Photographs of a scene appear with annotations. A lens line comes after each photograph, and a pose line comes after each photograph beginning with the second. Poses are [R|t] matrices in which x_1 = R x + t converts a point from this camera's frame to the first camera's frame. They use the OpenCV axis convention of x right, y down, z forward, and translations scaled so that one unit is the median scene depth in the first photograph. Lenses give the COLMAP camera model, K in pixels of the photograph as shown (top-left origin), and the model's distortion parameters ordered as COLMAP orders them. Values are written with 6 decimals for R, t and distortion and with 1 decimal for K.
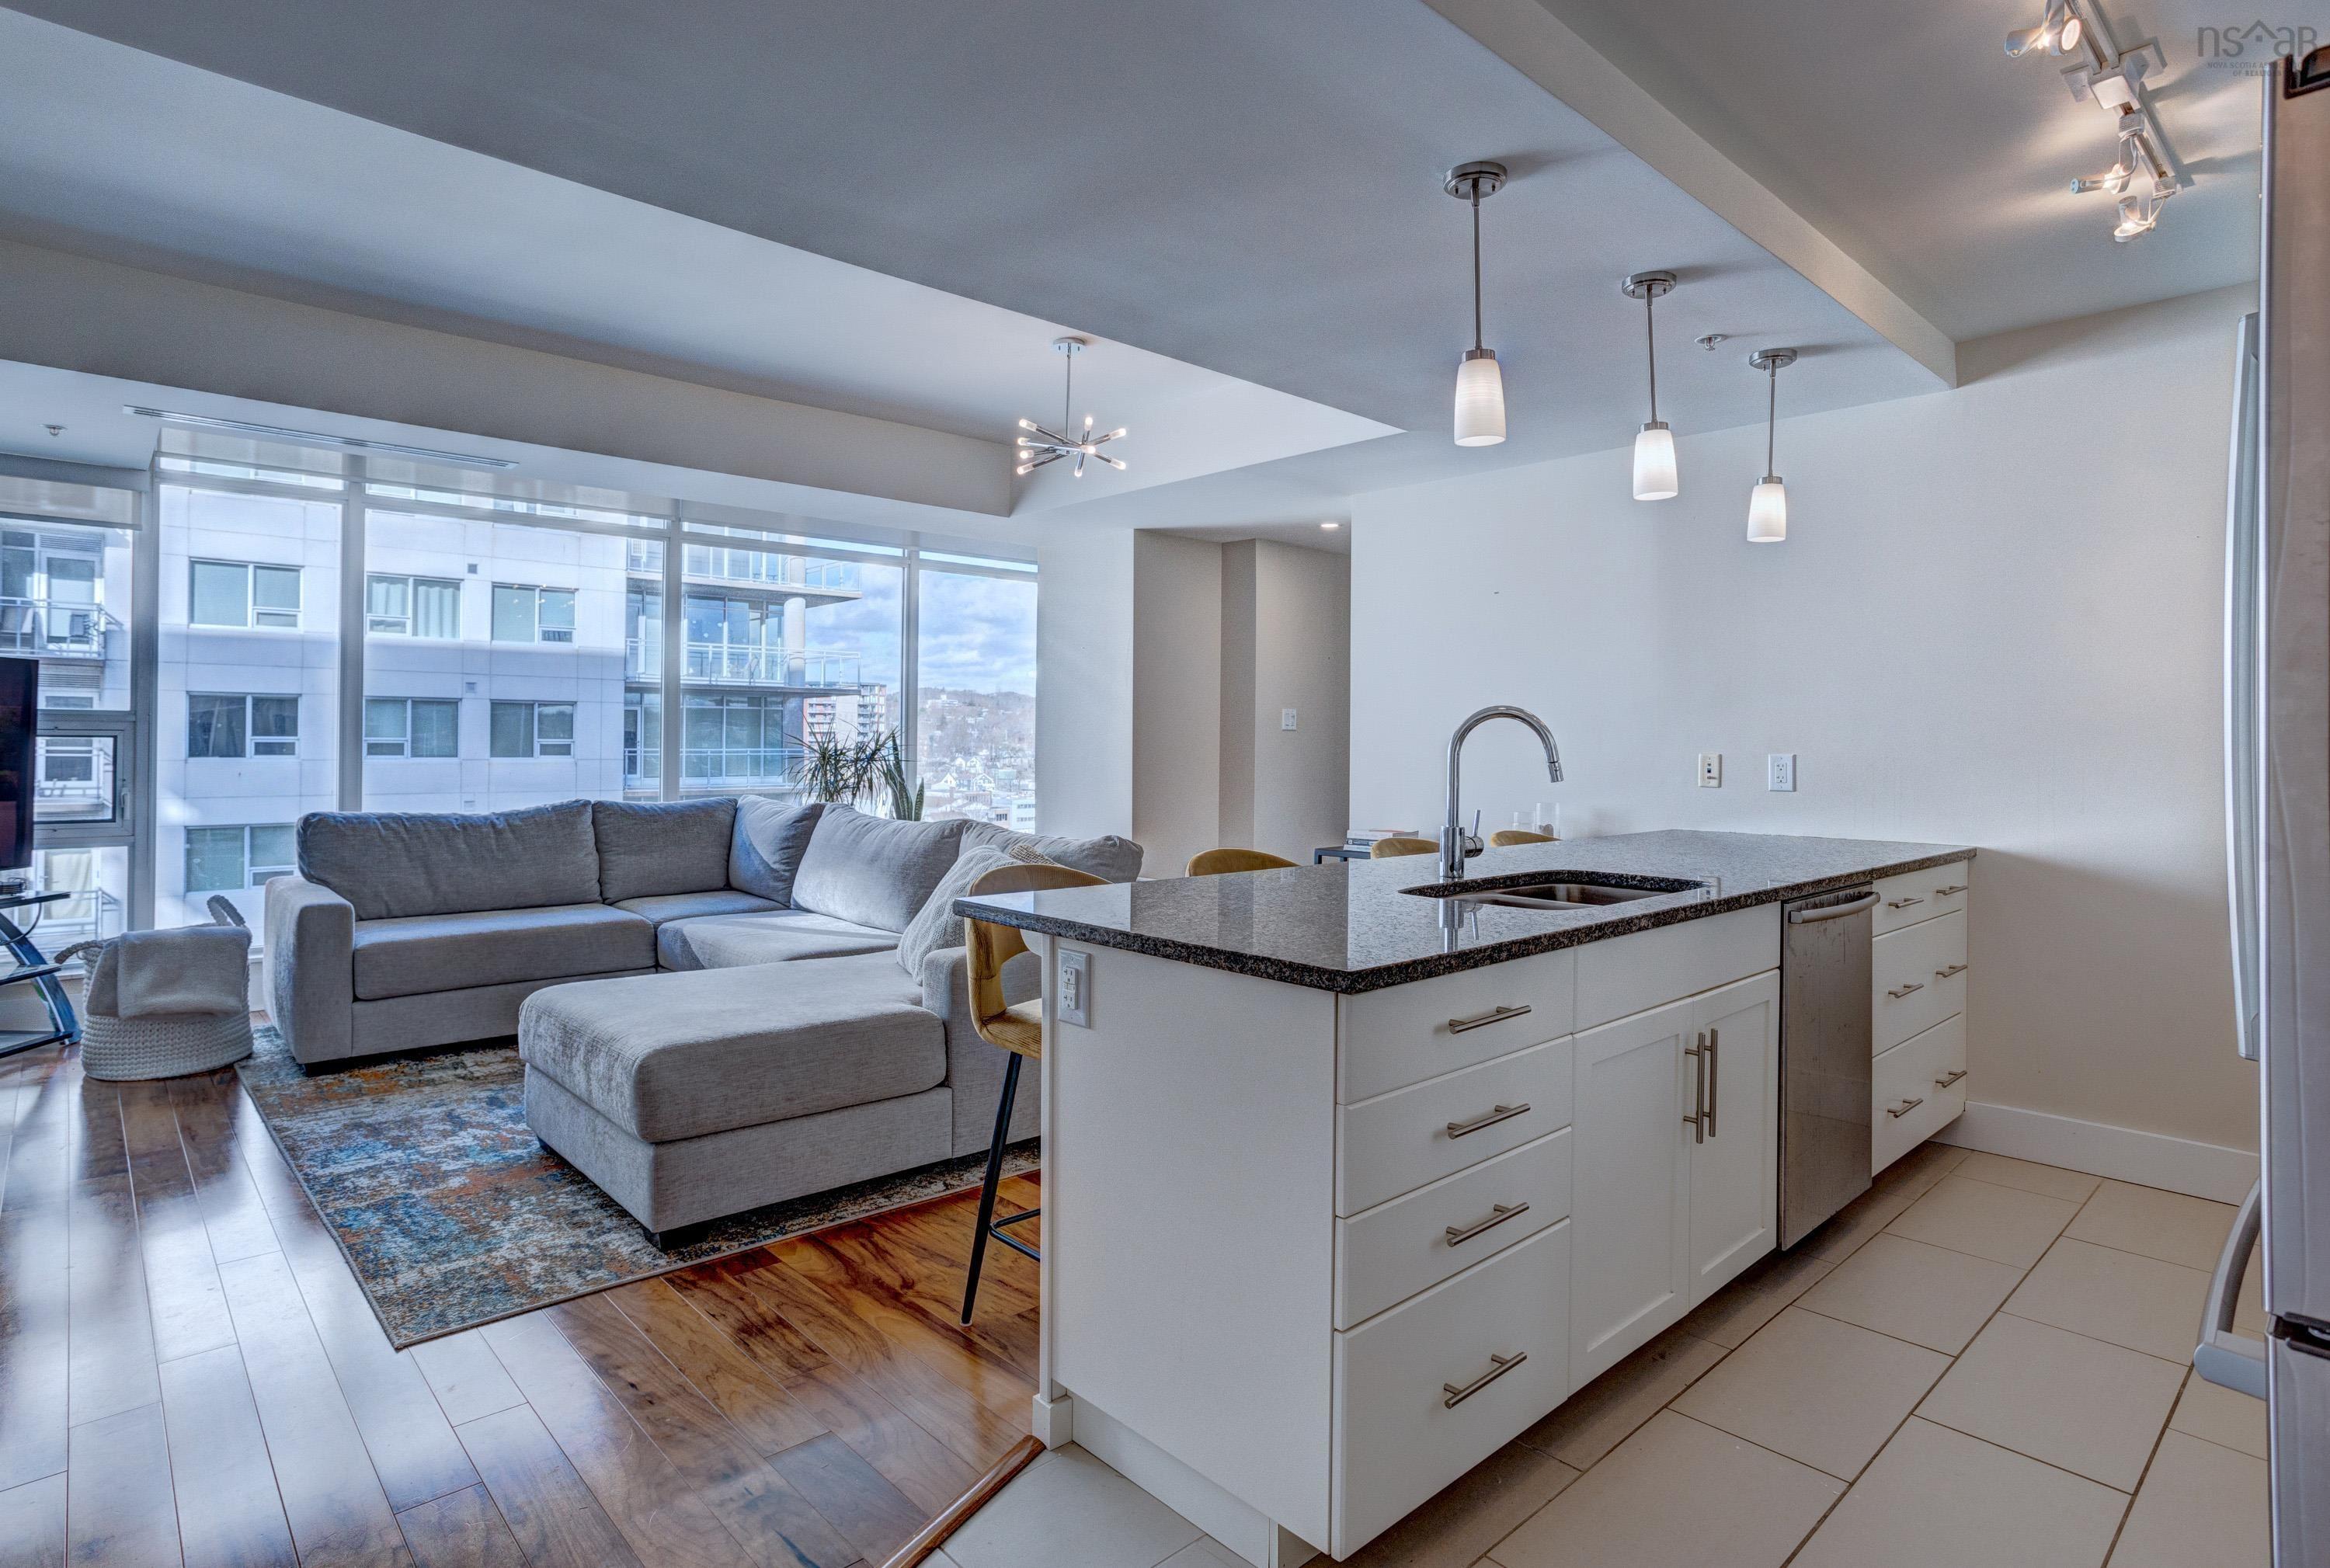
lens RADIAL K [[1204.9, 0, 1103.6], [0, 1204.9, 735.0], [0, 0, 1]] dist [-0.056056, 0.036685]
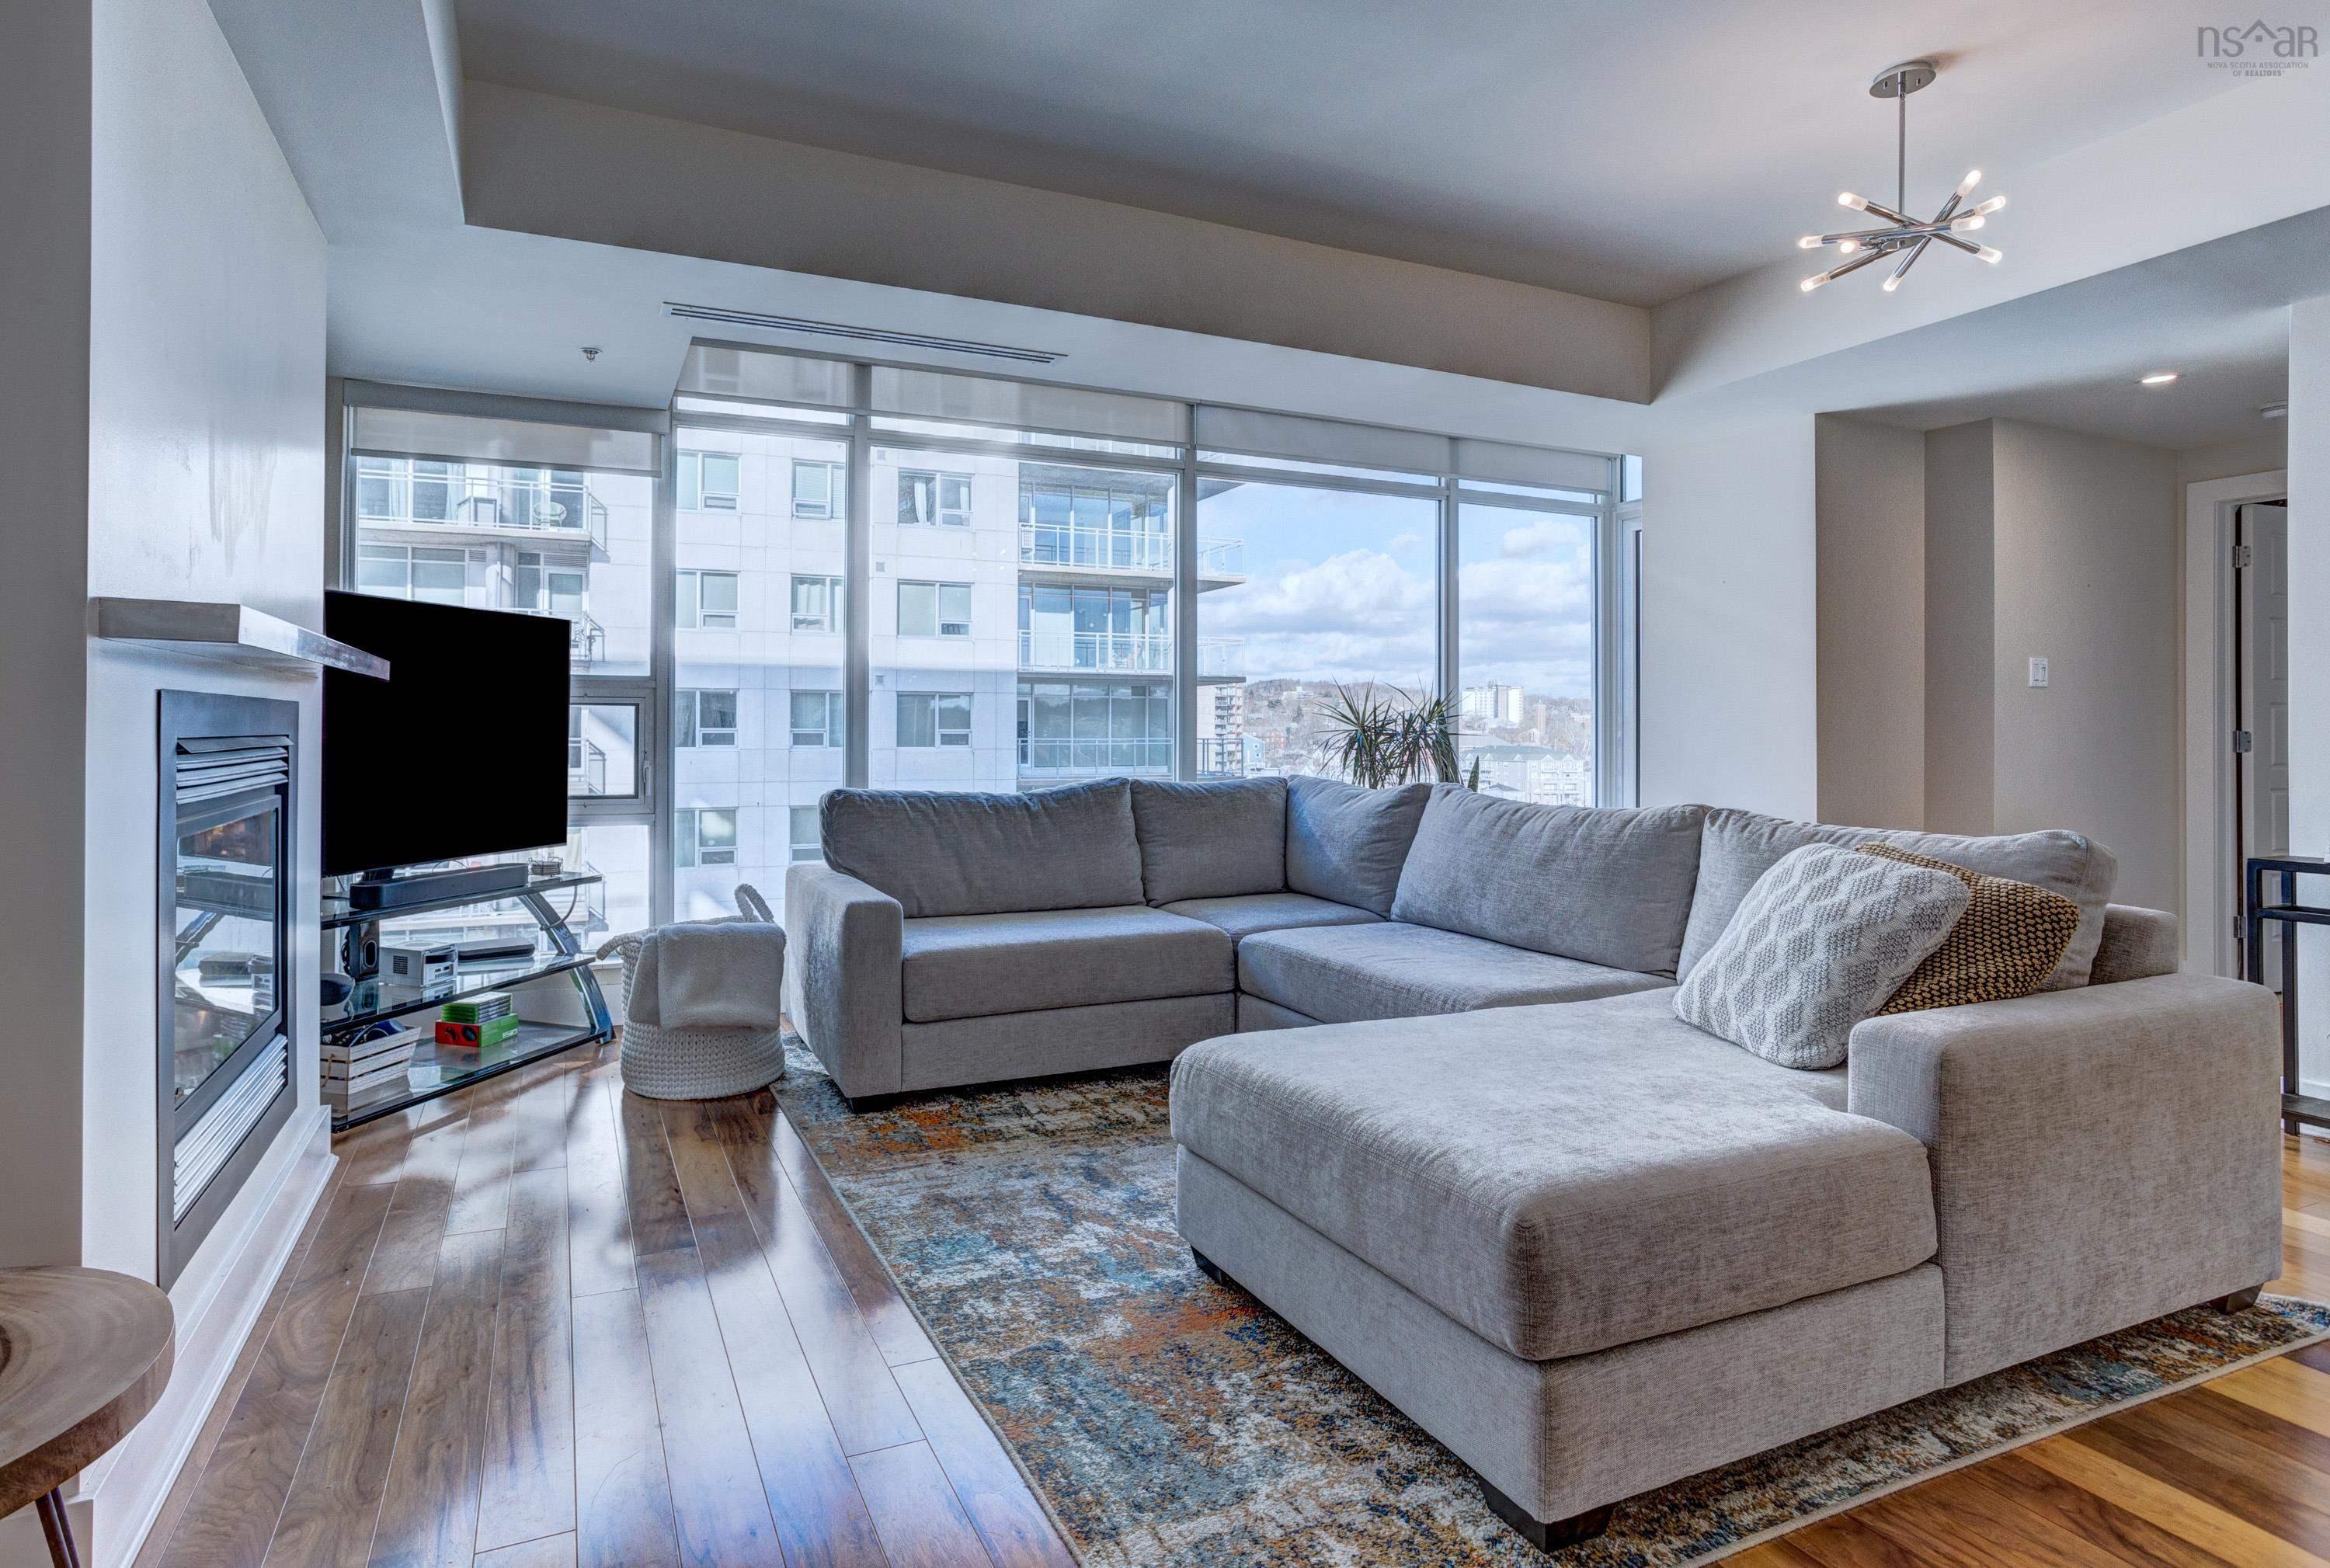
lens RADIAL K [[1212.0, 0, 1080.2], [0, 1212.0, 726.7], [0, 0, 1]] dist [-0.056171, 0.037489]
pose [[0.952209, -0.006931, -0.305369, -0.318849], [0.006751, 0.999976, -0.001646, 0.030899], [0.305373, -0.000494, 0.952233, 0.305803]]
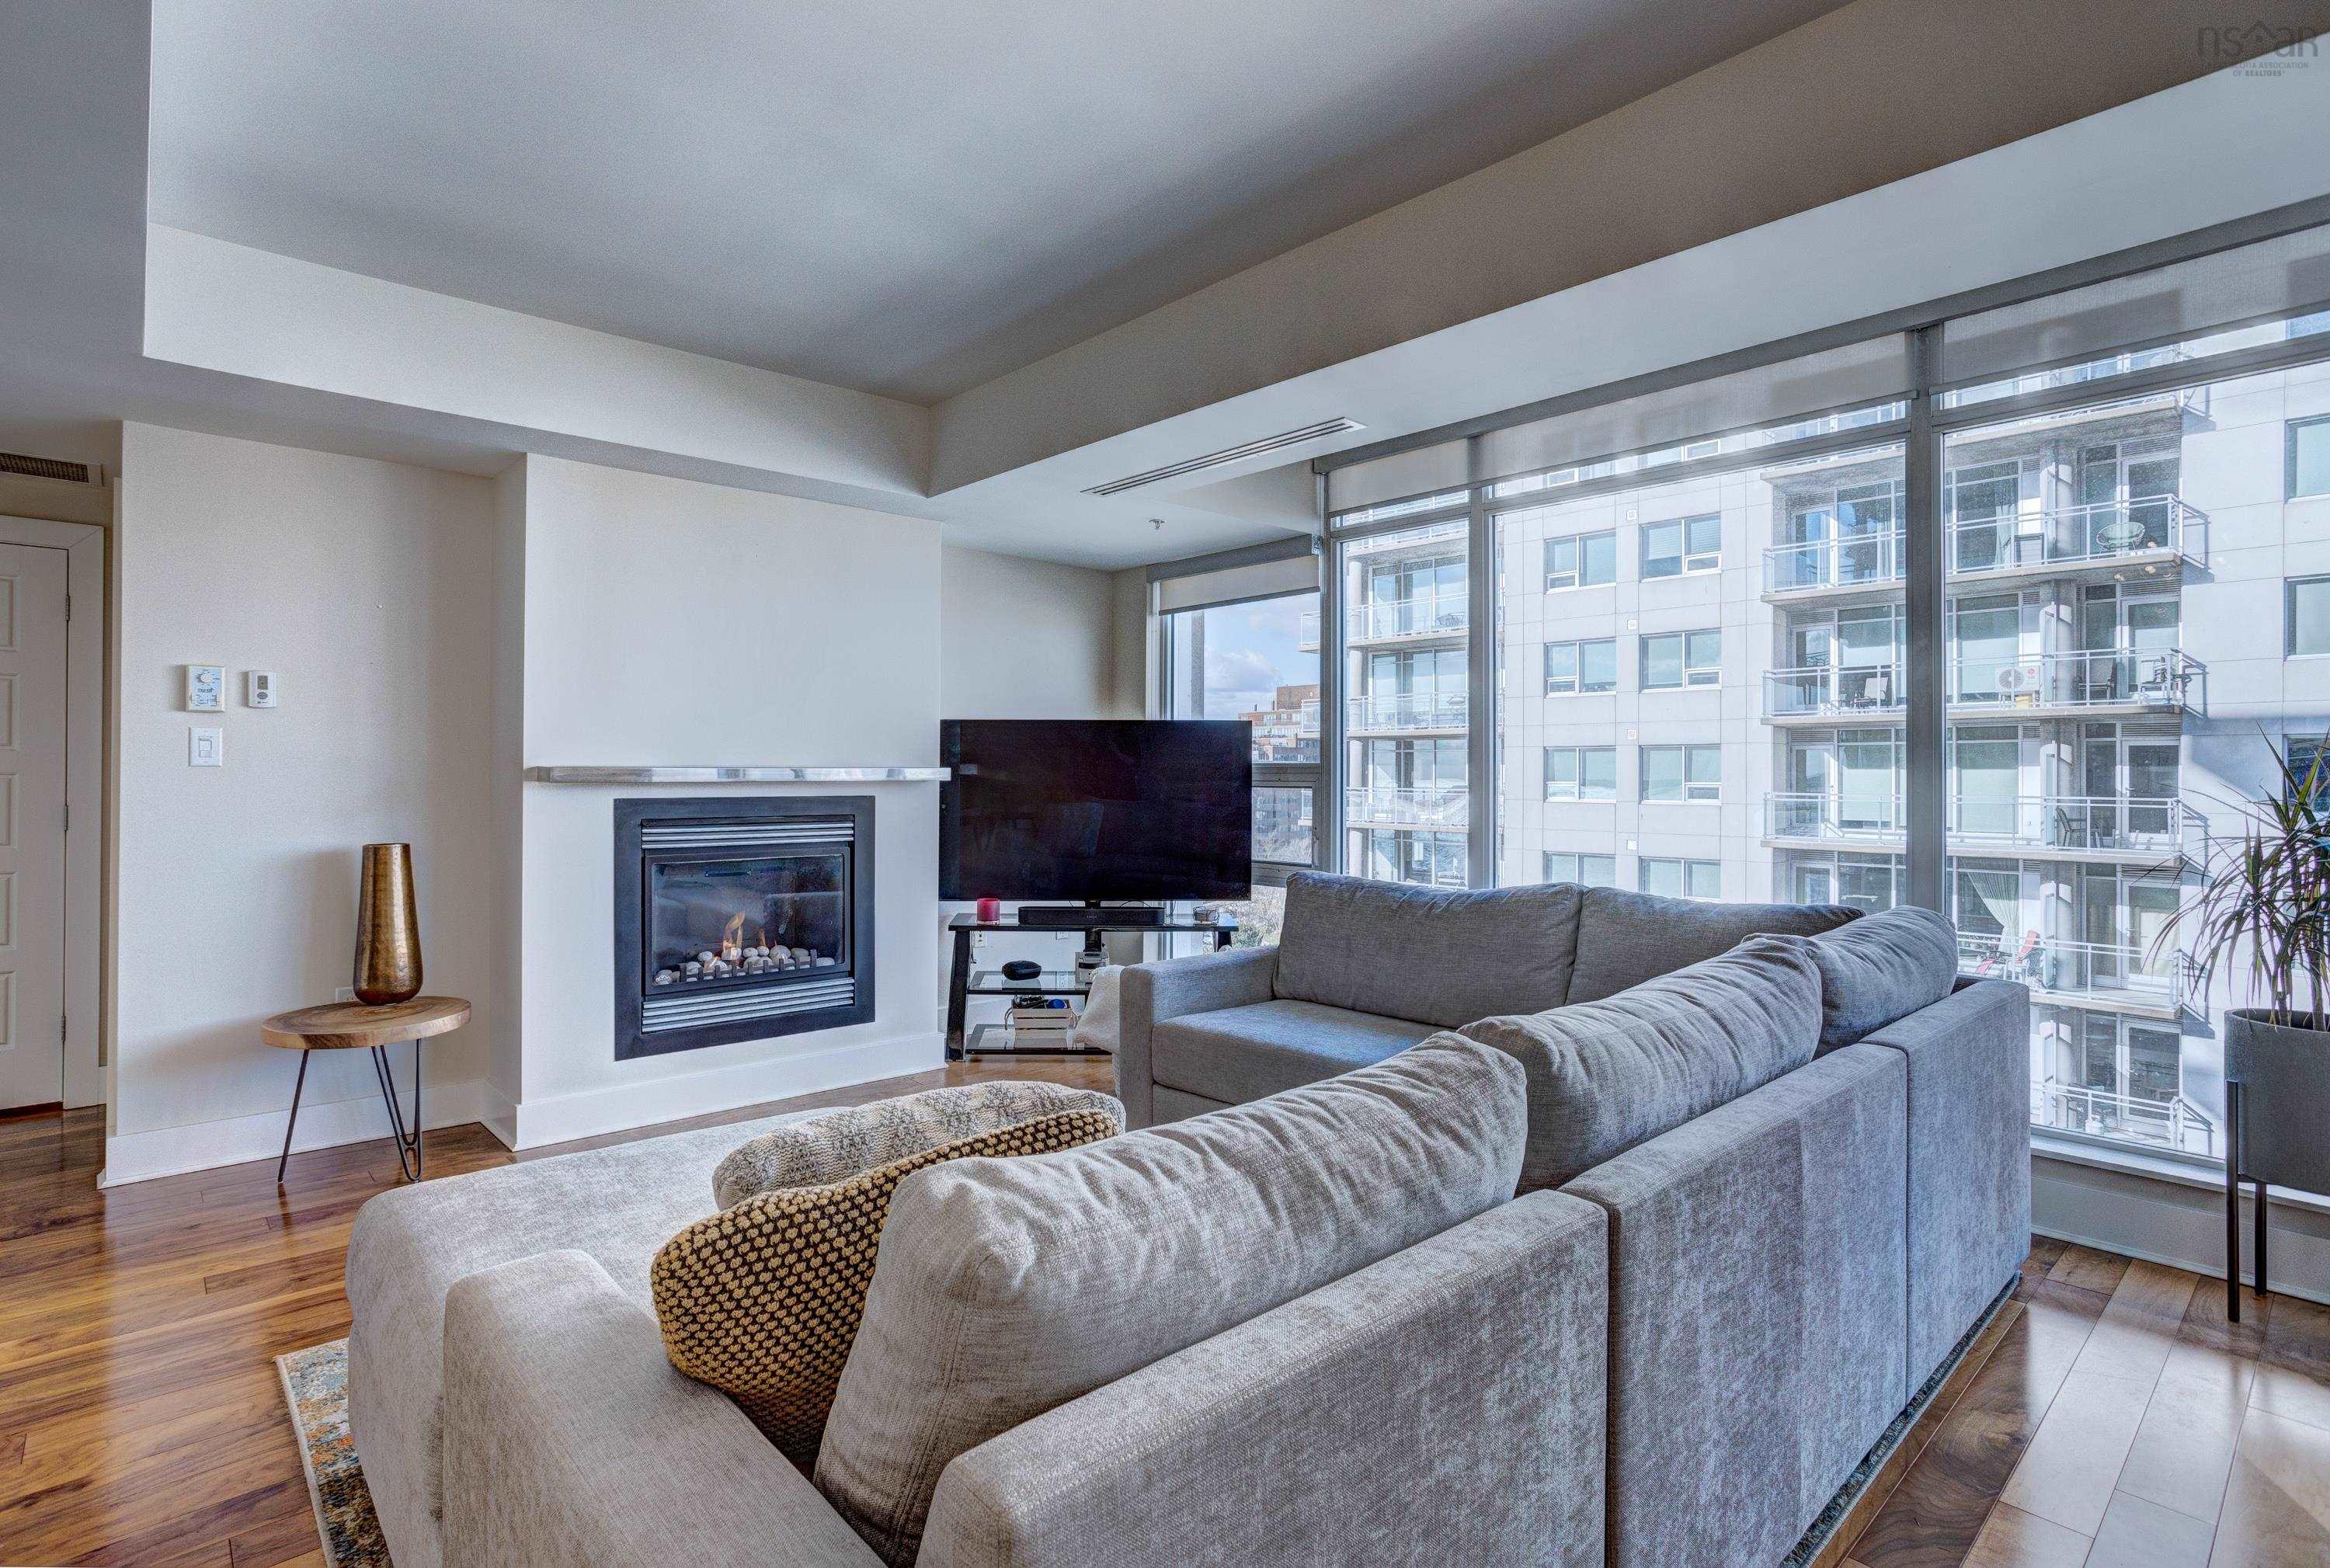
lens RADIAL K [[1146.8, 0, 1138.1], [0, 1146.8, 769.4], [0, 0, 1]] dist [-0.052117, 0.032684]
pose [[0.005852, -0.014378, -0.999880, 0.283435], [0.000135, 0.999897, -0.014377, -0.000379], [0.999983, -0.000051, 0.005853, 1.169131]]
